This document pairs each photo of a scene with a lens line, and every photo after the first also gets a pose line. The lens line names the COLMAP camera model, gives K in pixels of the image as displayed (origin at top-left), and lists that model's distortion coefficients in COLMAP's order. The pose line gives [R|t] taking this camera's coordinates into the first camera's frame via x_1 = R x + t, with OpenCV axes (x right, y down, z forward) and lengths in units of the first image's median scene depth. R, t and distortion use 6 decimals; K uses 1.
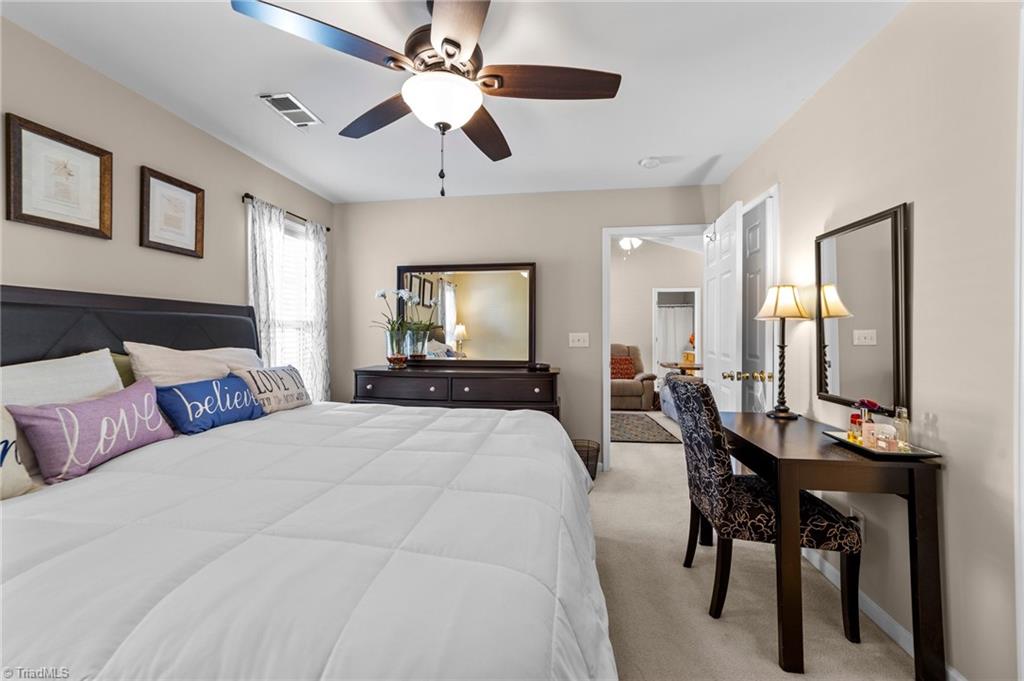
lens RADIAL K [[394.7, 0, 510.1], [0, 394.7, 330.7], [0, 0, 1]] dist [-0.000193, 0.000194]
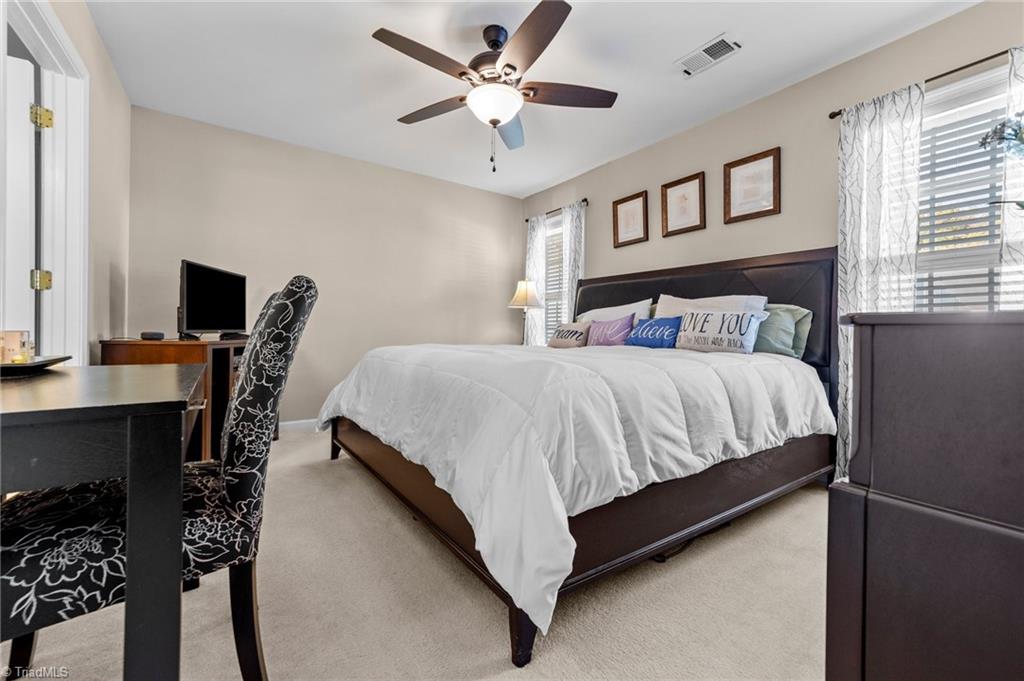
lens RADIAL K [[394.7, 0, 512.6], [0, 394.7, 345.3], [0, 0, 1]] dist [-0.000193, 0.000194]
pose [[-0.711700, 0.025222, -0.702031, 0.514670], [-0.000819, 0.999325, 0.036733, 0.142583], [0.702483, 0.026718, -0.711199, 1.357477]]
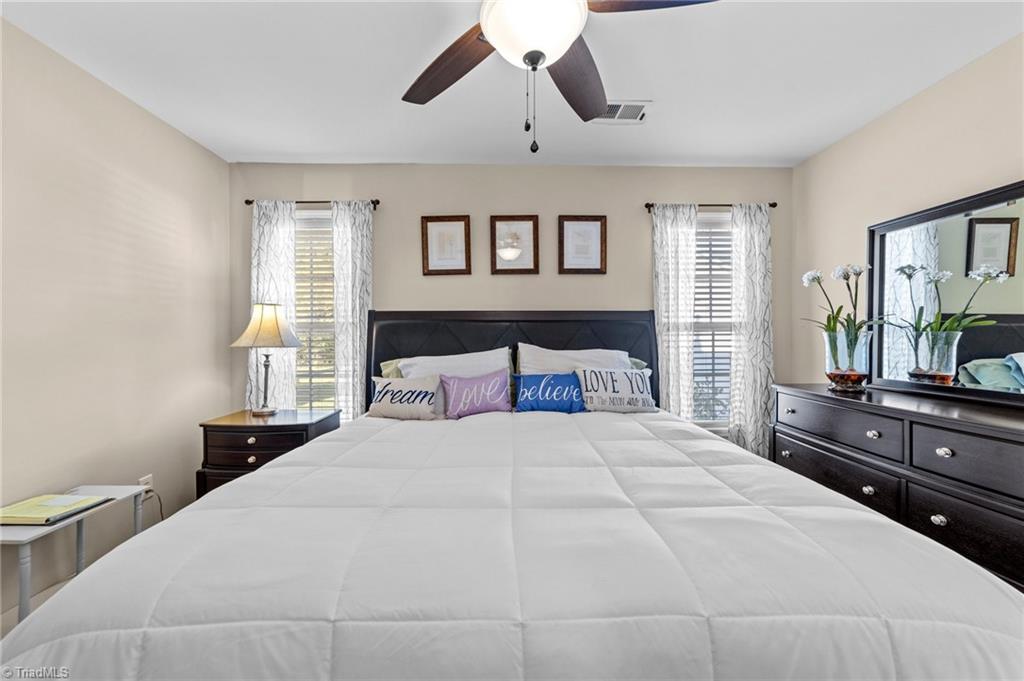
lens RADIAL K [[394.7, 0, 509.9], [0, 394.7, 340.8], [0, 0, 1]] dist [-0.000193, 0.000194]
pose [[0.167808, 0.008538, -0.985783, 0.374185], [0.008935, 0.999908, 0.010182, 0.004679], [0.985779, -0.010517, 0.167717, 0.551417]]
